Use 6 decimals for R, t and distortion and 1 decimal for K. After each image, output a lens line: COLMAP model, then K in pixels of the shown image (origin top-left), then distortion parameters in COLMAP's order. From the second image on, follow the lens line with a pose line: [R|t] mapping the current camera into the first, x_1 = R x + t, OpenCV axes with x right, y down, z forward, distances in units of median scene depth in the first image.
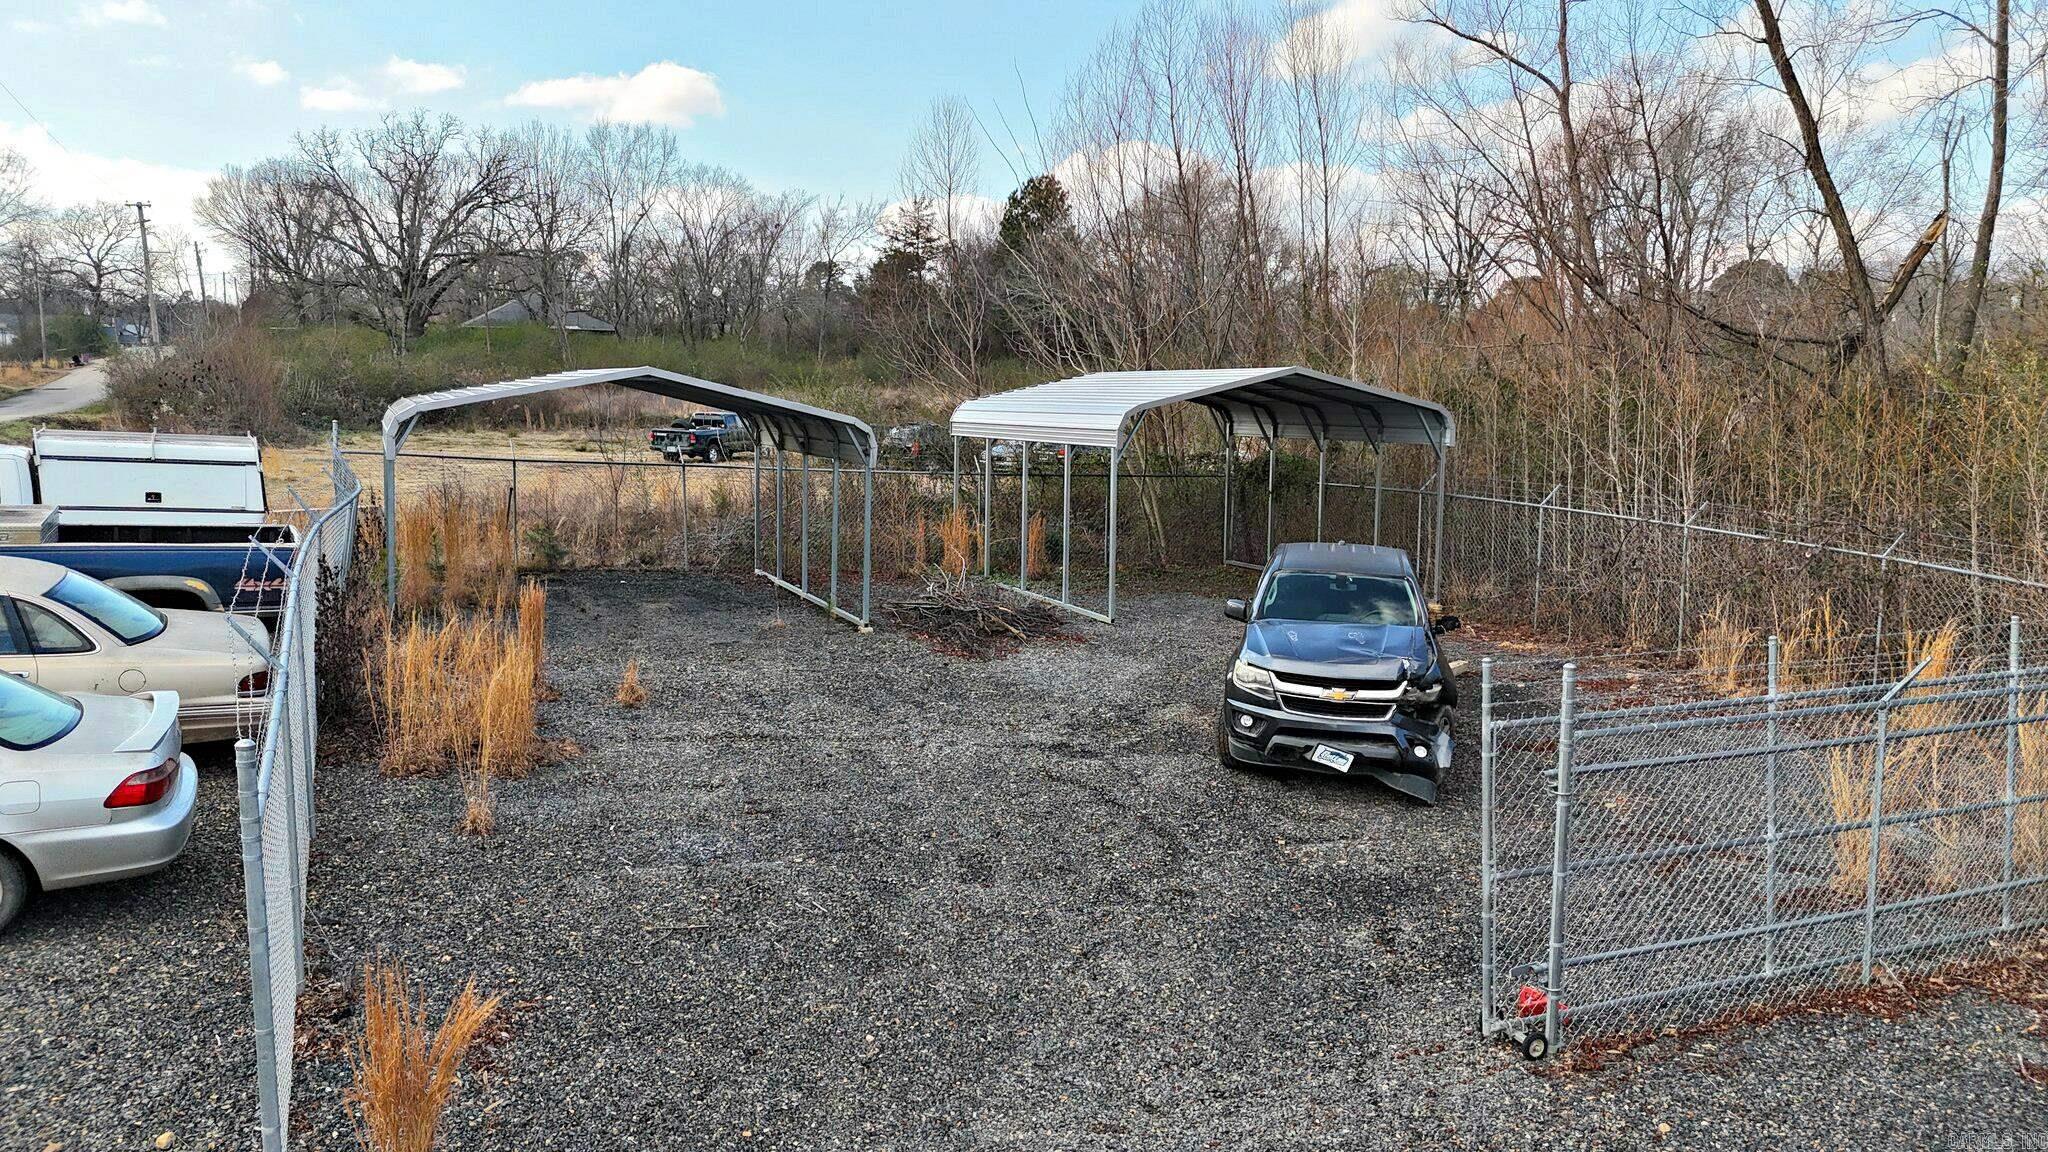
lens RADIAL K [[1499.5, 0, 1024.0], [0, 1499.5, 576.0], [0, 0, 1]] dist [0.143667, -0.205754]
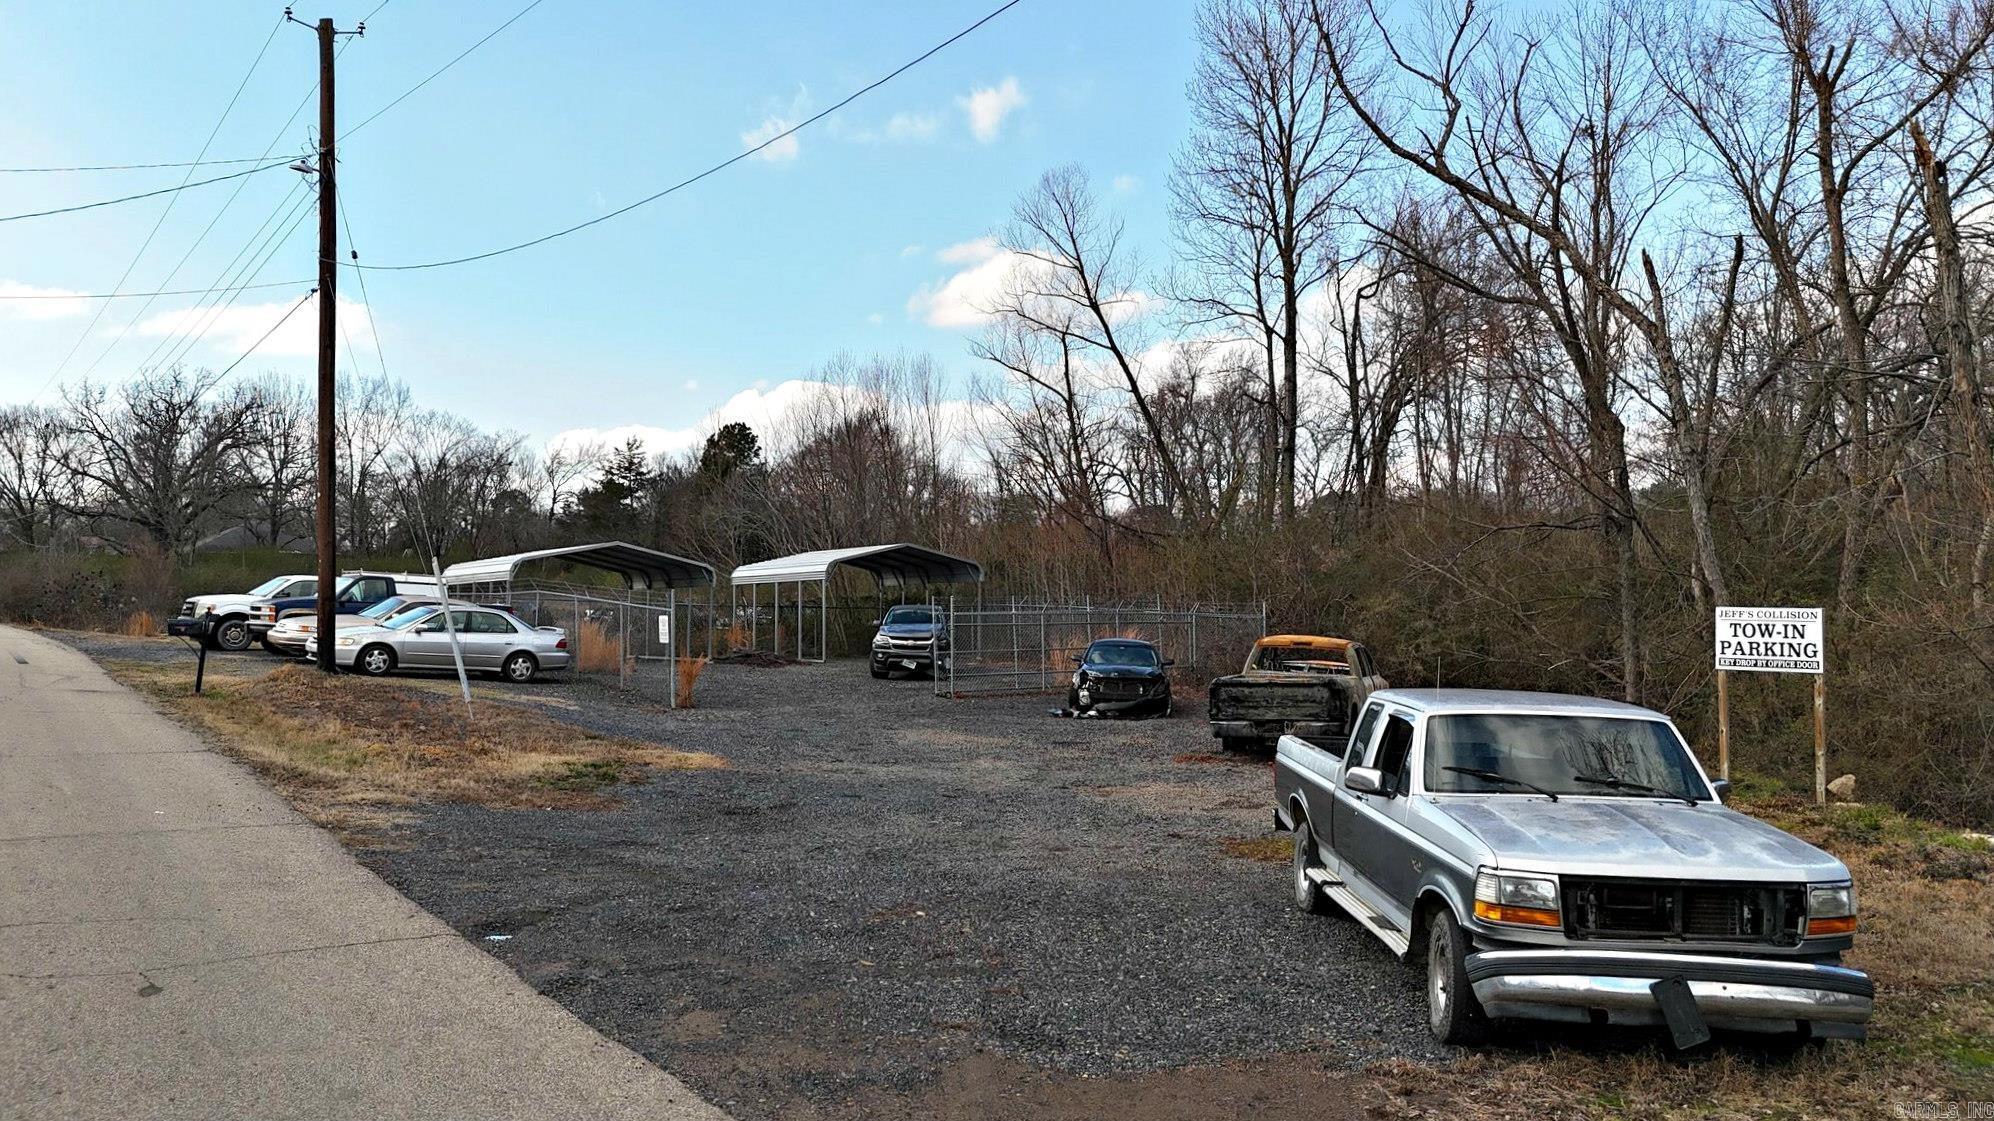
lens RADIAL K [[1460.0, 0, 997.0], [0, 1460.0, 560.5], [0, 0, 1]] dist [0.143667, -0.205754]
pose [[0.980177, -0.009067, 0.197916, -0.017473], [0.040160, 0.987307, -0.153661, 0.035092], [-0.194011, 0.158564, 0.968100, -0.170376]]
